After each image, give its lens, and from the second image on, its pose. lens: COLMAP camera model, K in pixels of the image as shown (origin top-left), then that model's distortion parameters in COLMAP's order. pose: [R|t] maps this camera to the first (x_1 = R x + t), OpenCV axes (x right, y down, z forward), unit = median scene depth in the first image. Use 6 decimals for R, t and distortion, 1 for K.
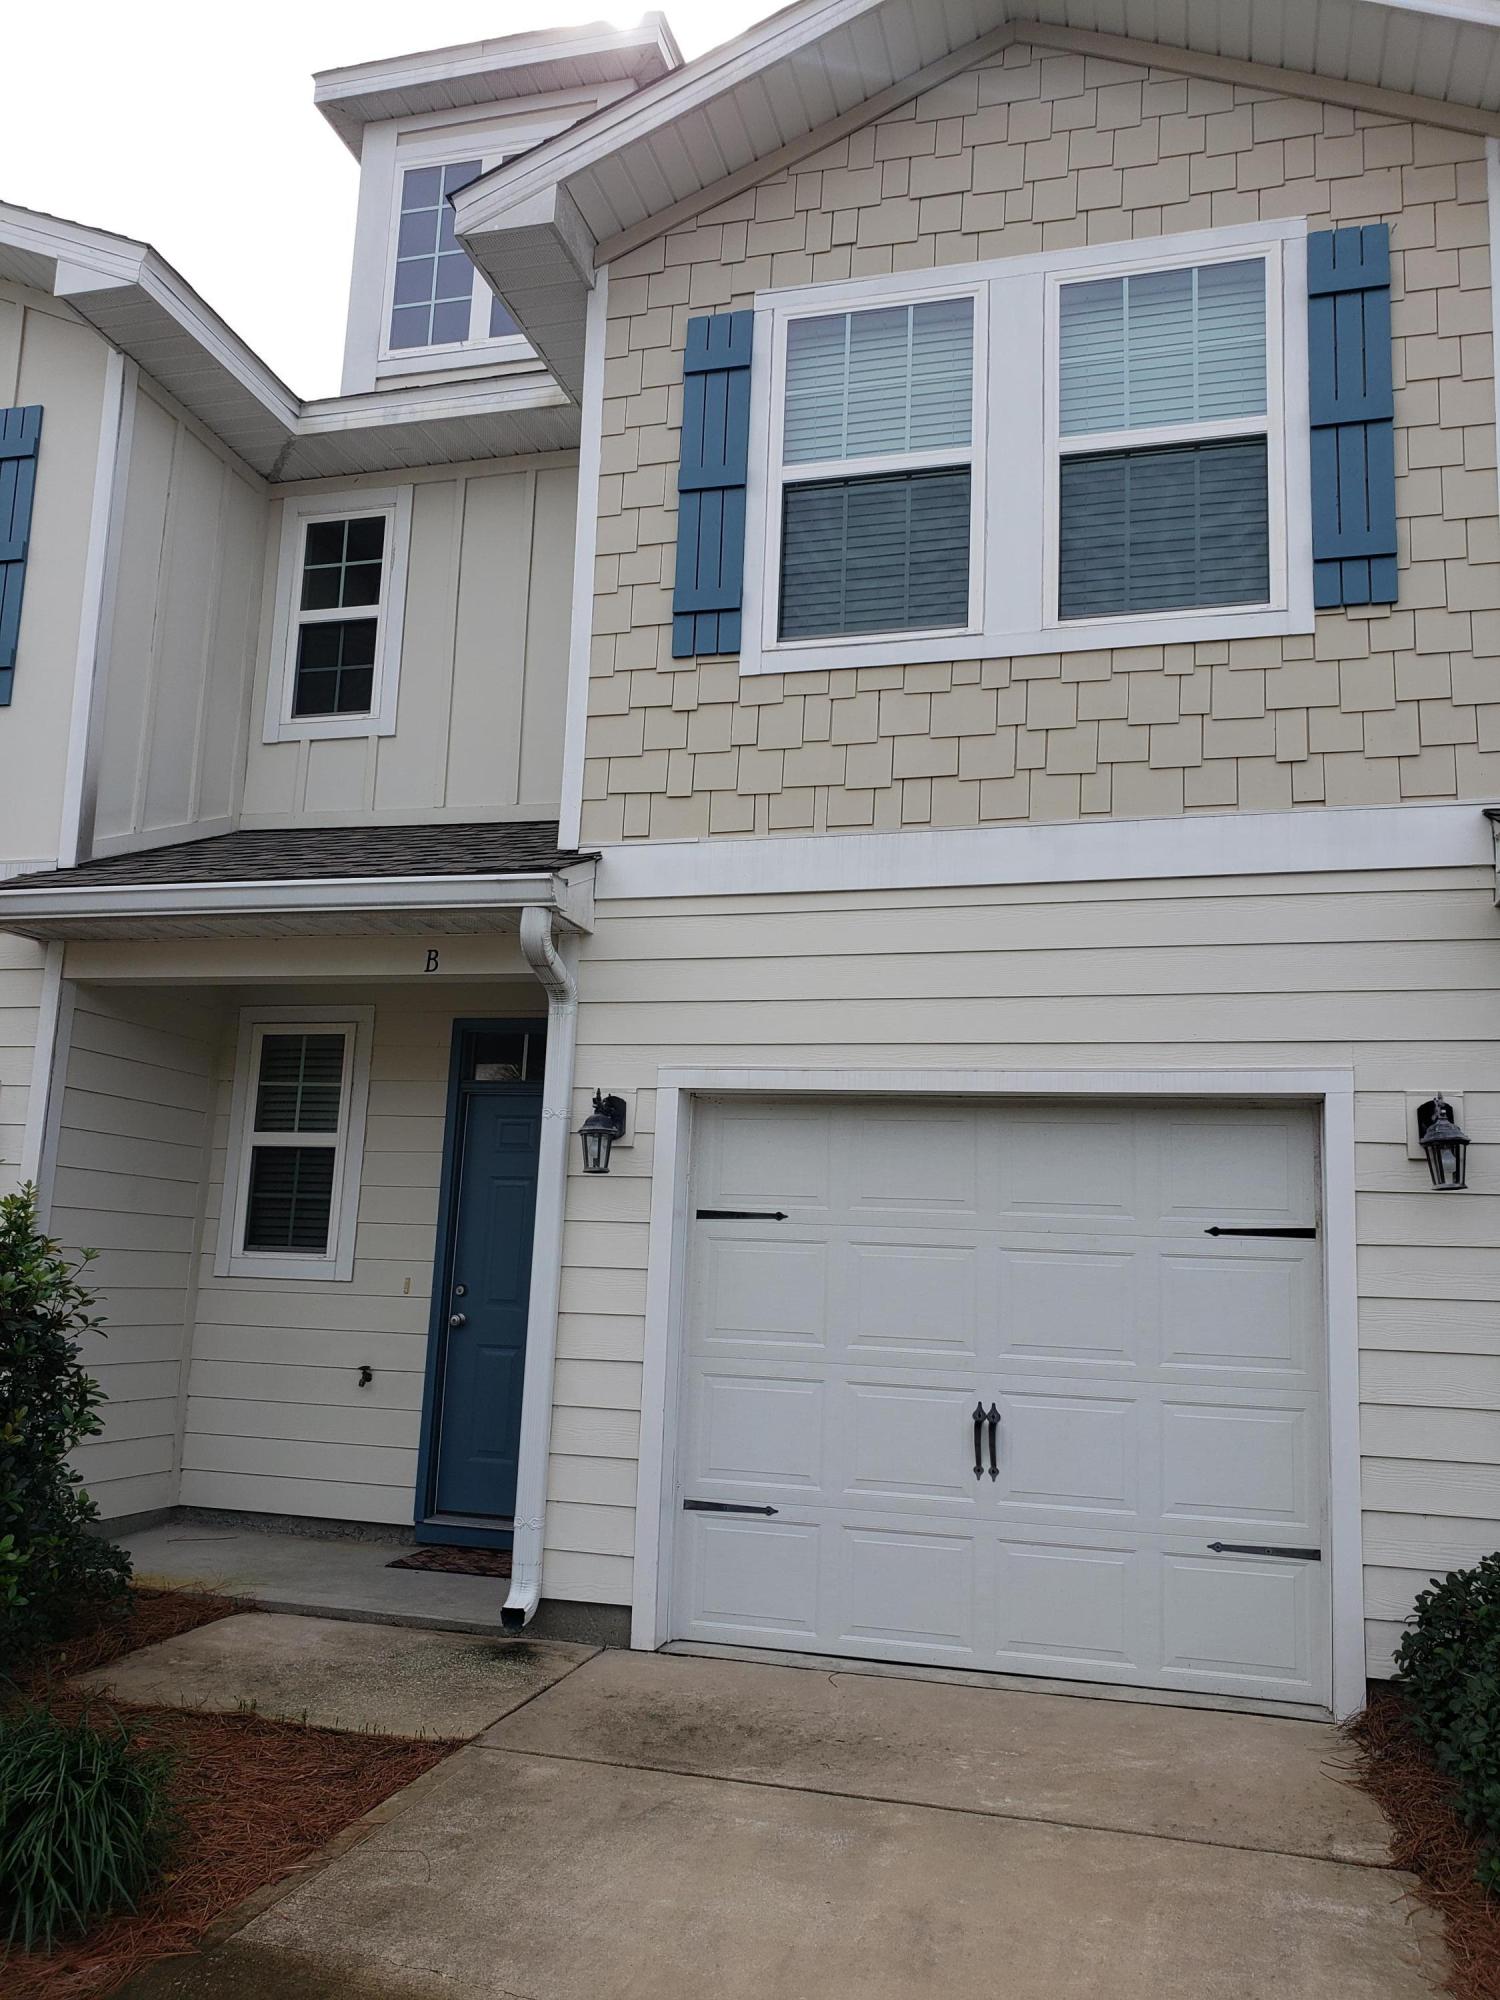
lens RADIAL K [[1581.5, 0, 770.7], [0, 1581.5, 999.9], [0, 0, 1]] dist [0.019669, -0.009662]
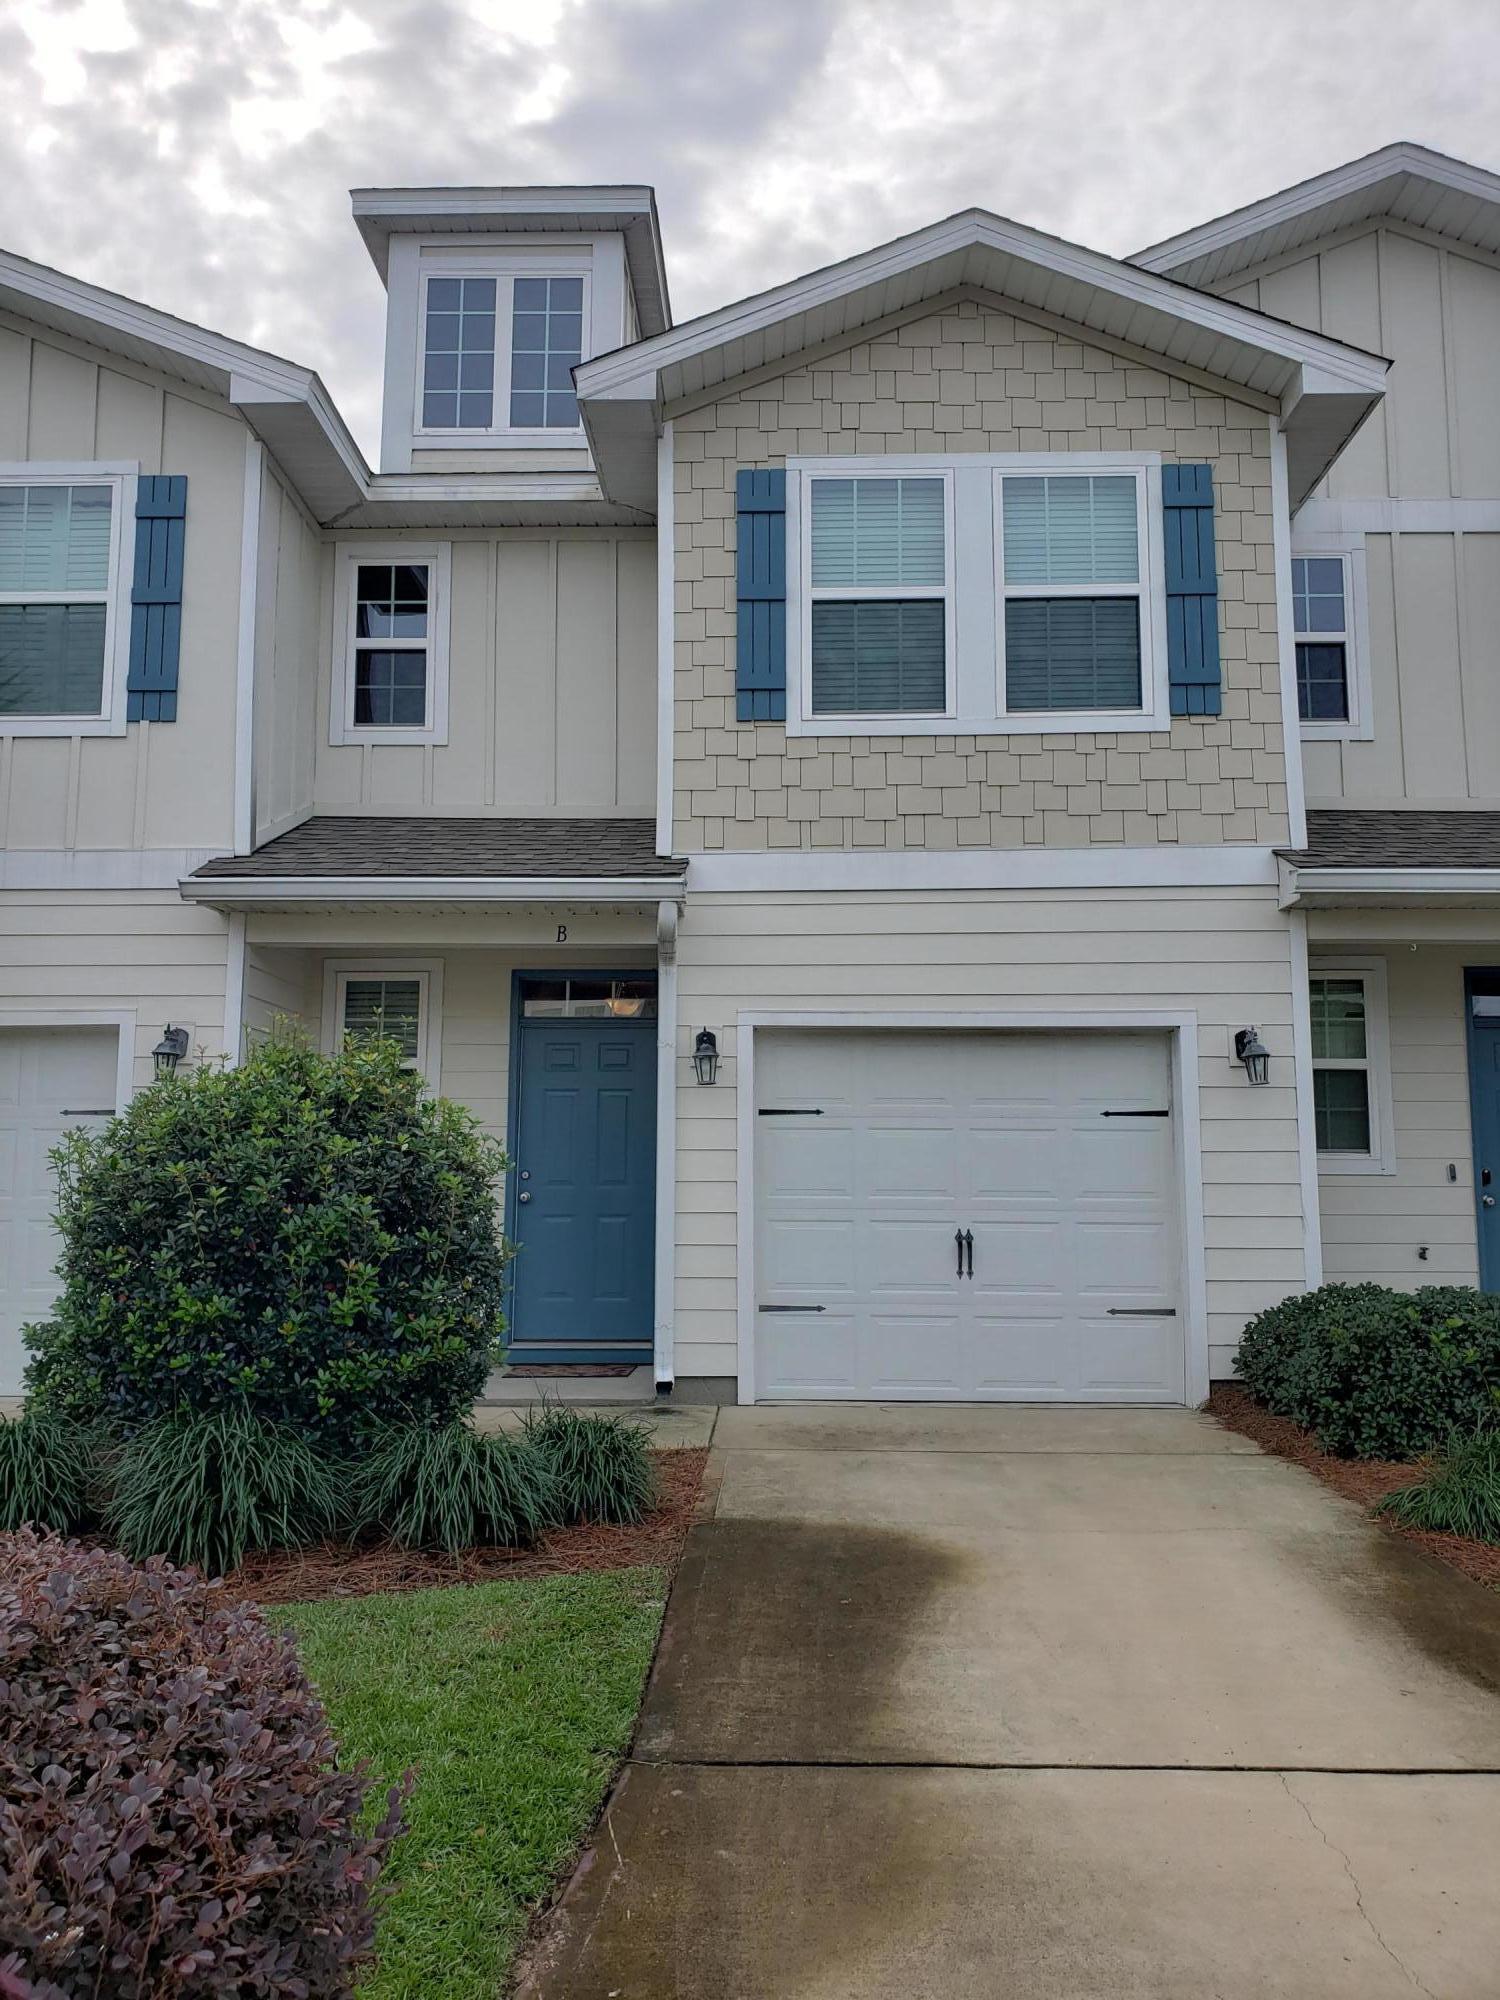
lens RADIAL K [[1581.5, 0, 753.7], [0, 1581.5, 963.3], [0, 0, 1]] dist [0.019669, -0.009662]
pose [[0.970099, -0.002368, 0.242697, -0.384612], [-0.007376, 0.999203, 0.039231, -0.054159], [-0.242597, -0.039848, 0.969308, -0.373826]]
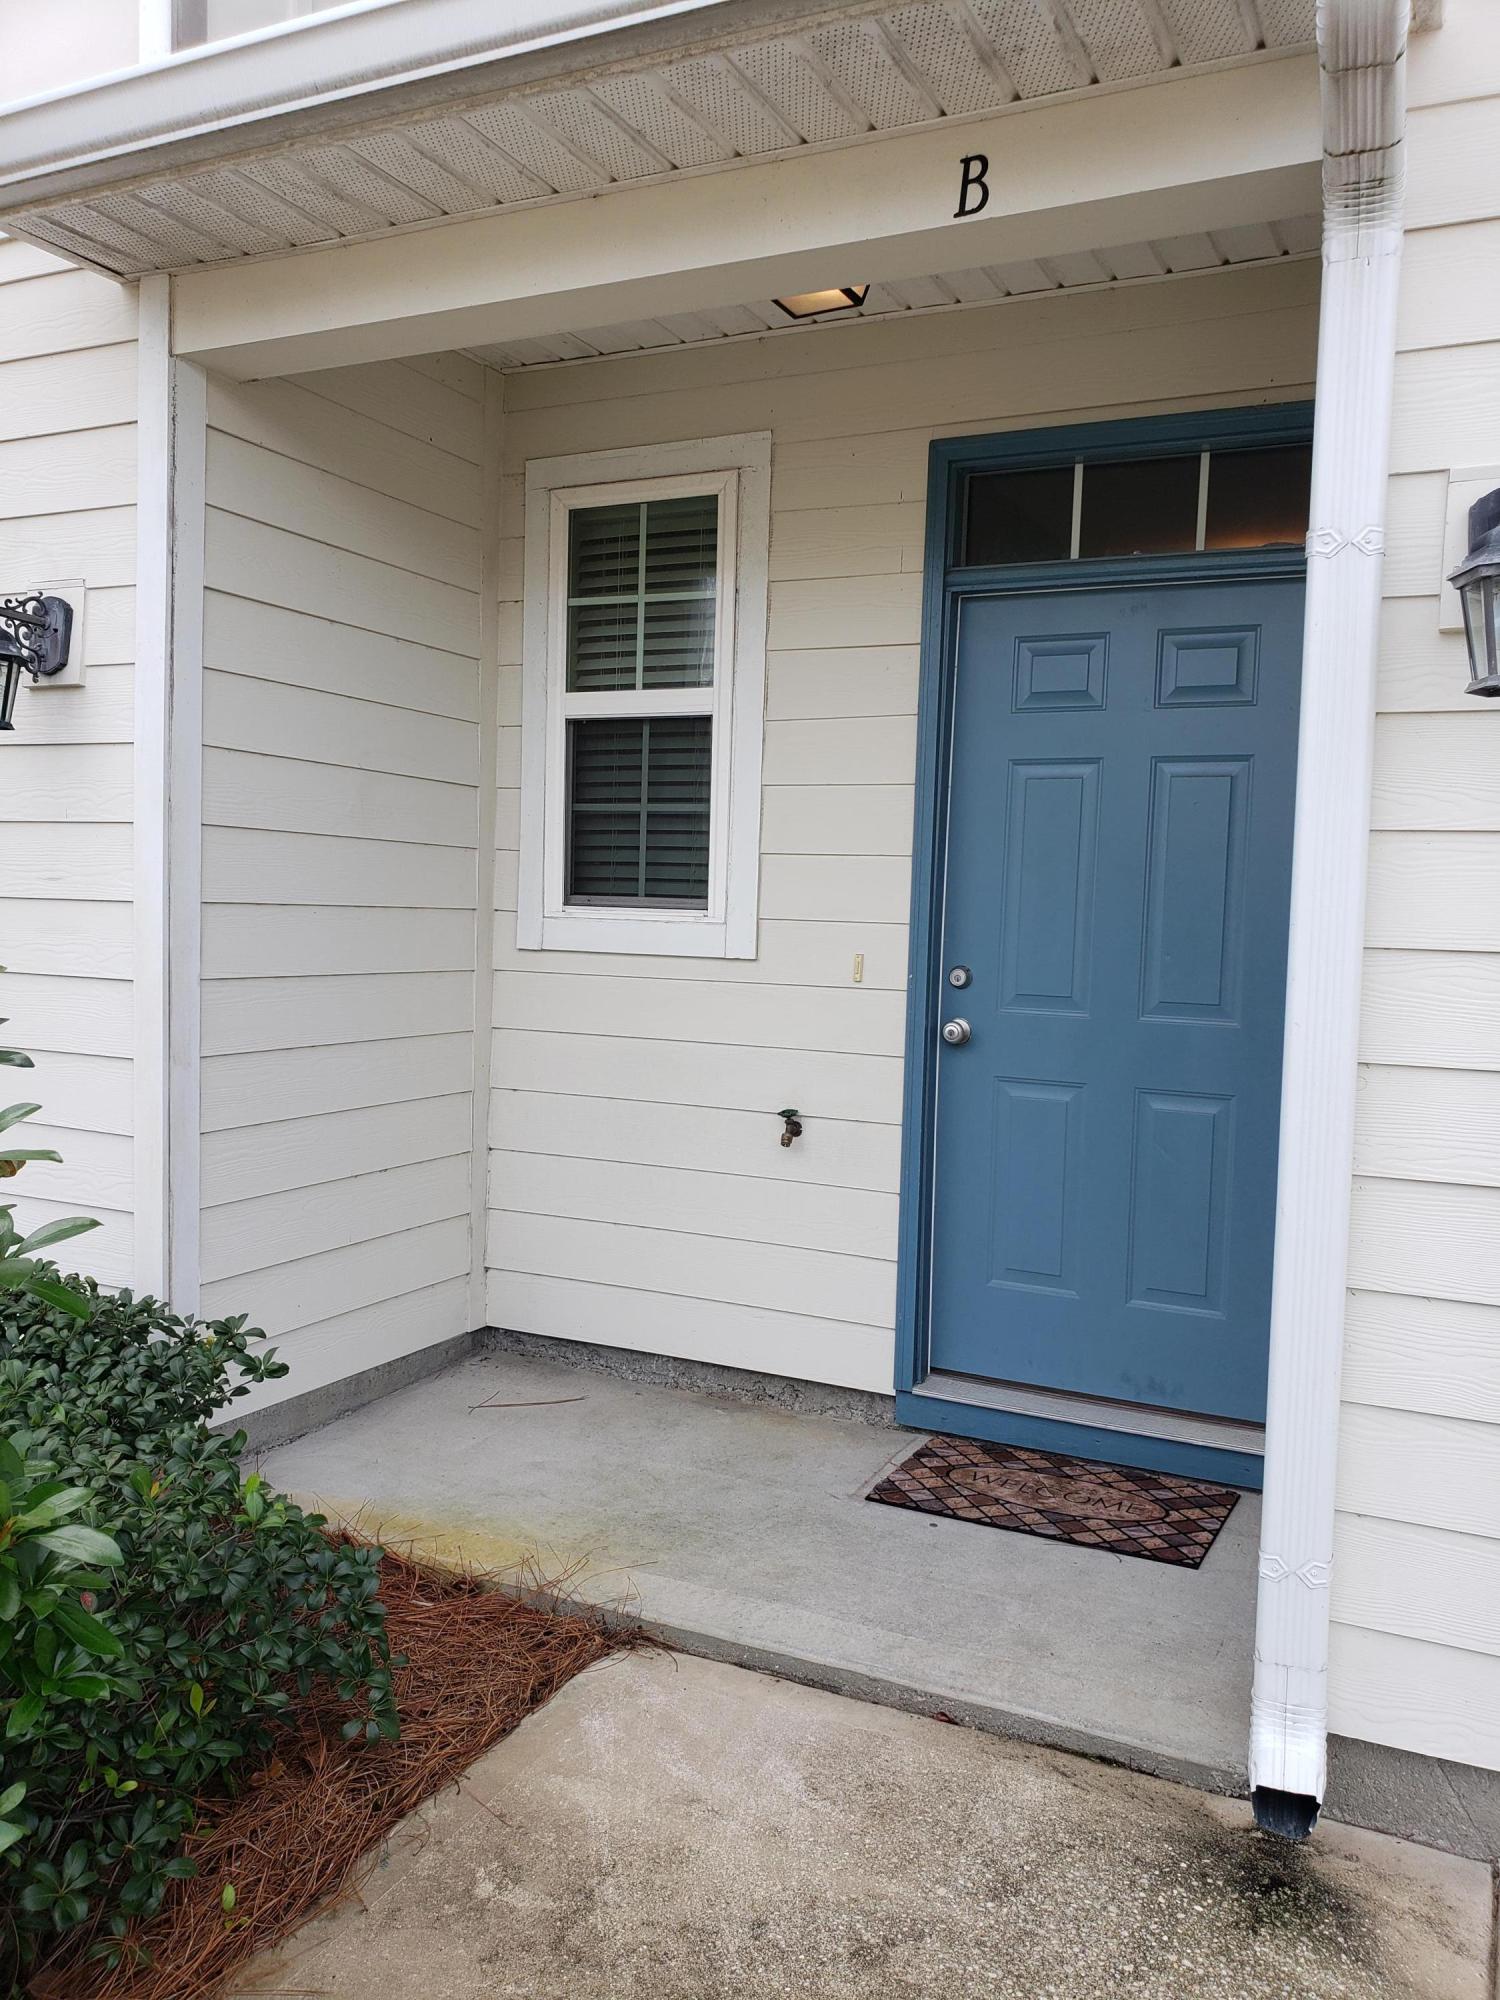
lens RADIAL K [[1581.5, 0, 756.9], [0, 1581.5, 1000.7], [0, 0, 1]] dist [0.019669, -0.009662]
pose [[0.982748, 0.001931, -0.184942, -0.192868], [0.038445, 0.975971, 0.214484, 0.088055], [0.180912, -0.217893, 0.959059, 0.560095]]
